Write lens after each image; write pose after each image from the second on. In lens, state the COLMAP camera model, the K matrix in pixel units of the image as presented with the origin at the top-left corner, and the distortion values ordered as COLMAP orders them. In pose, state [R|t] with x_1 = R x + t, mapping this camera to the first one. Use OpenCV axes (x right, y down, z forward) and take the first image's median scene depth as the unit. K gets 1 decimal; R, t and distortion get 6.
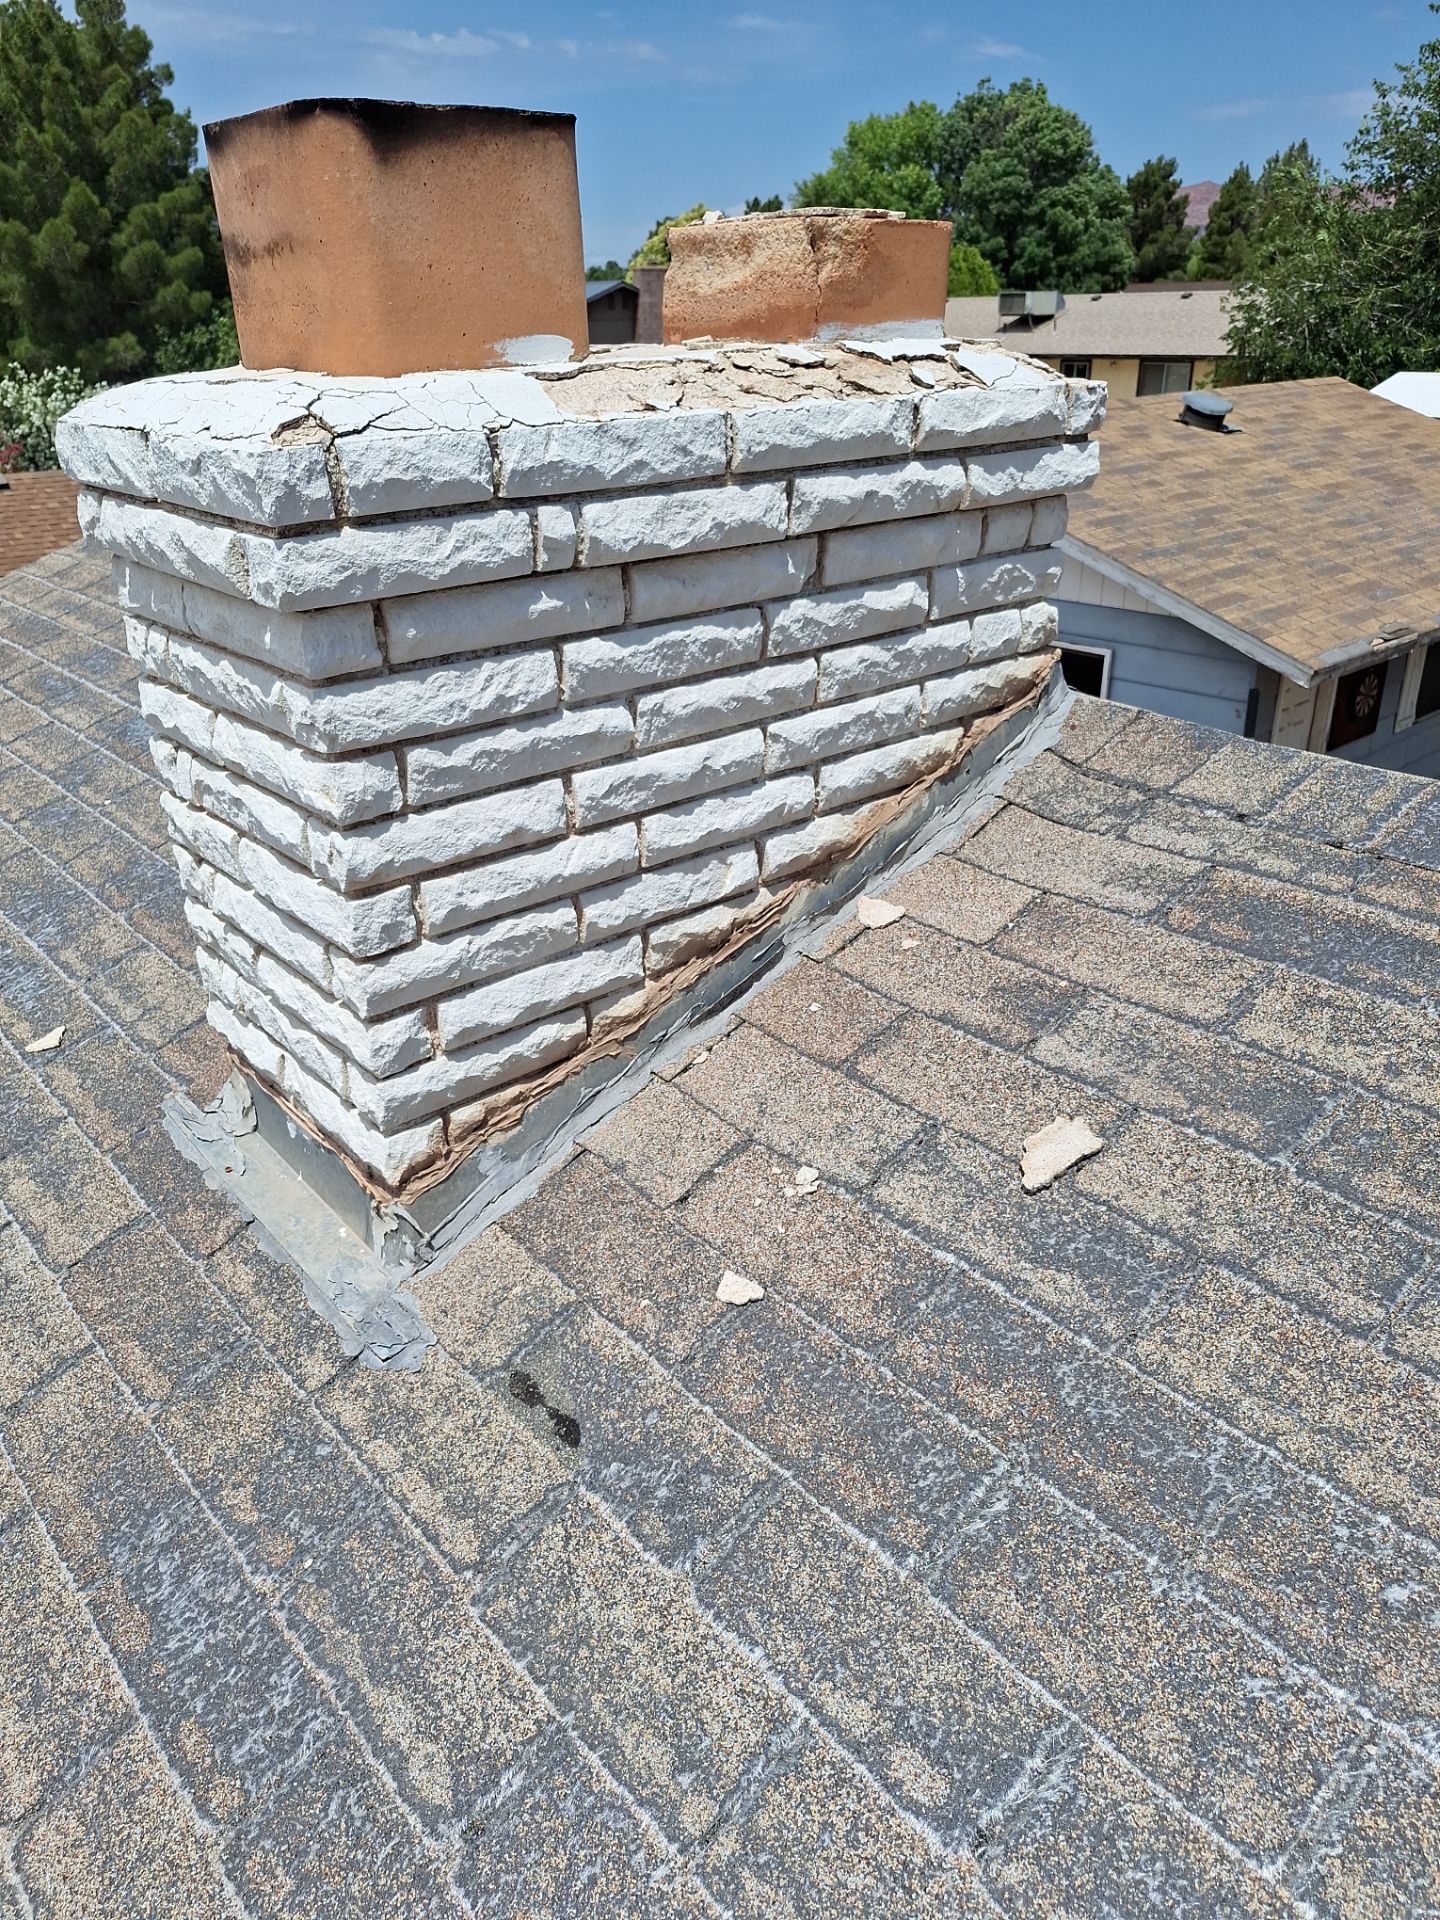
lens RADIAL K [[1352.8, 0, 712.8], [0, 1352.8, 963.5], [0, 0, 1]] dist [0.038982, -0.040569]
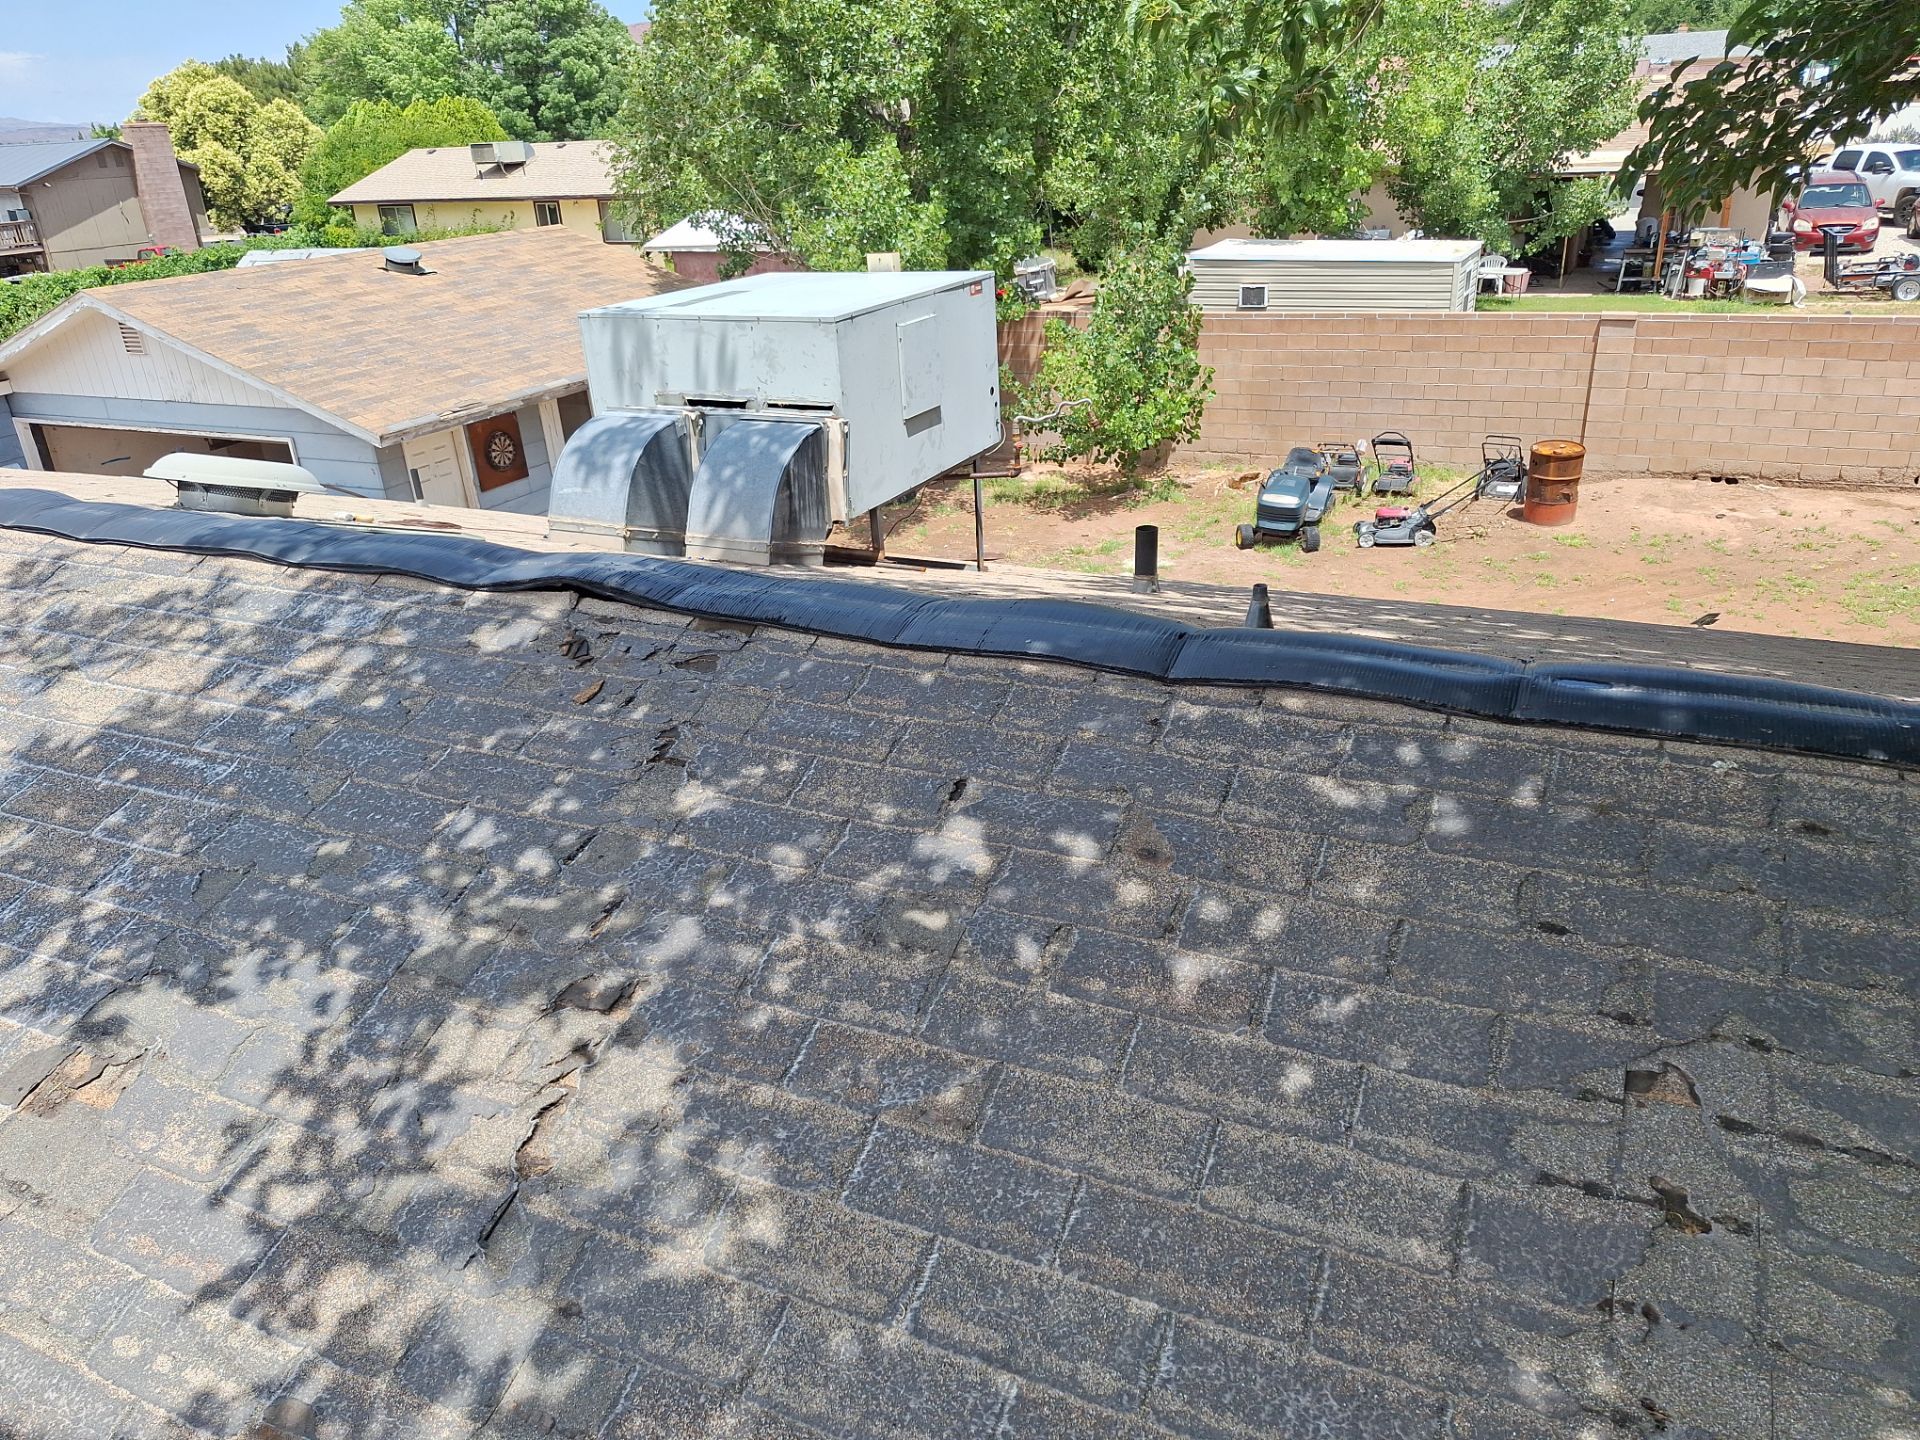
lens RADIAL K [[1352.8, 0, 960.0], [0, 1352.8, 720.0], [0, 0, 1]] dist [0.038982, -0.040569]
pose [[0.918698, -0.182858, 0.350081, 0.122982], [0.197657, 0.980248, -0.006687, 0.062918], [-0.341944, 0.075340, 0.936695, -0.165300]]
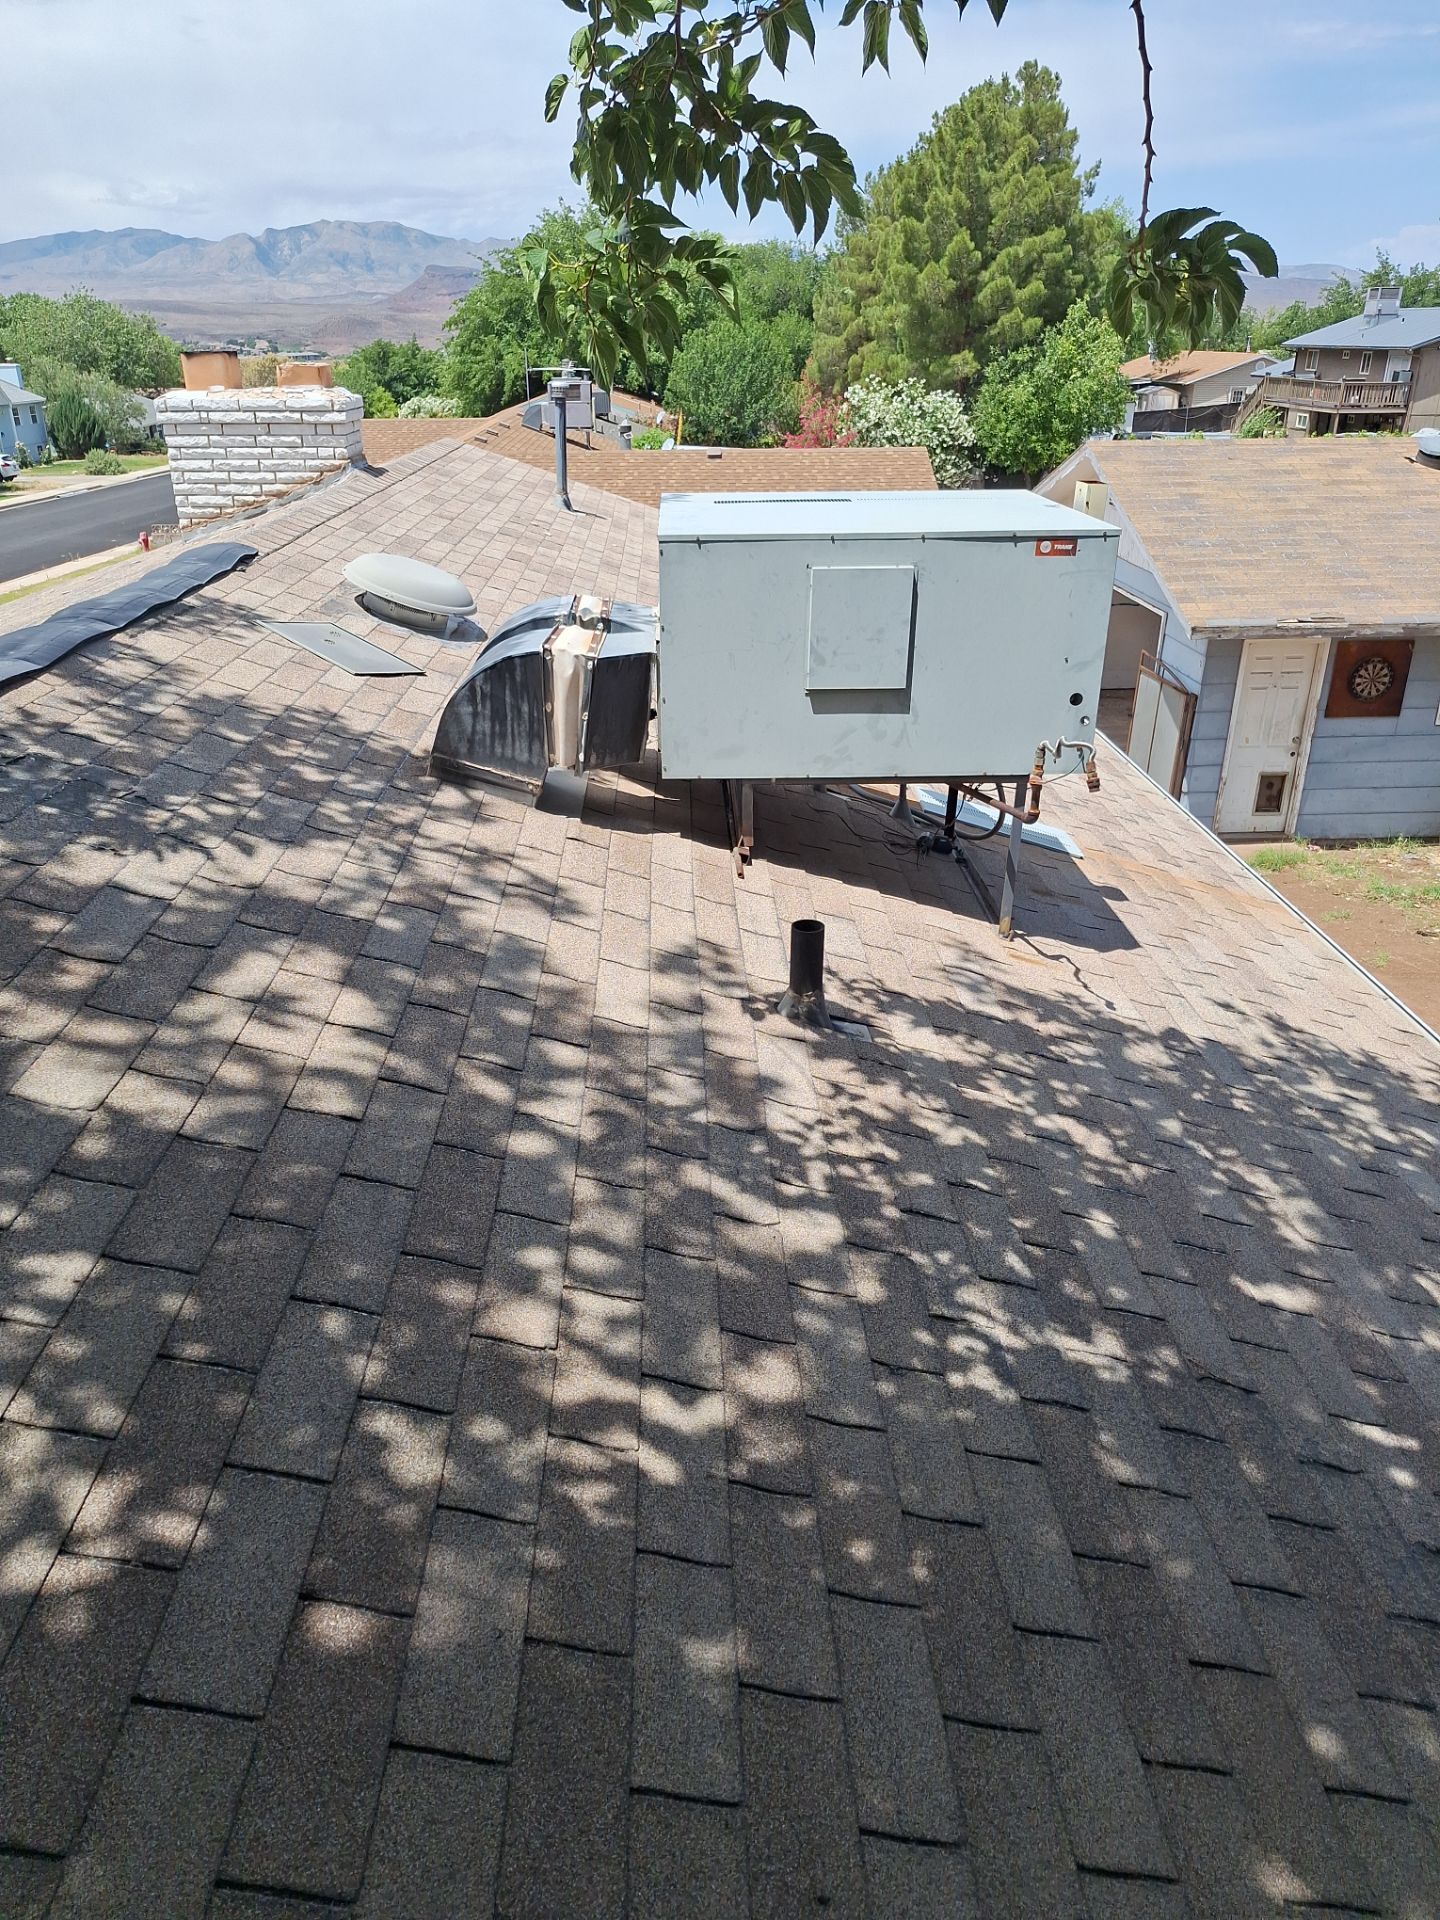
lens RADIAL K [[1352.8, 0, 712.8], [0, 1352.8, 963.5], [0, 0, 1]] dist [0.038982, -0.040569]
pose [[0.776905, 0.280524, -0.563671, 0.262425], [-0.283434, 0.955240, 0.084743, 0.039431], [0.562213, 0.093926, 0.821641, -0.115052]]
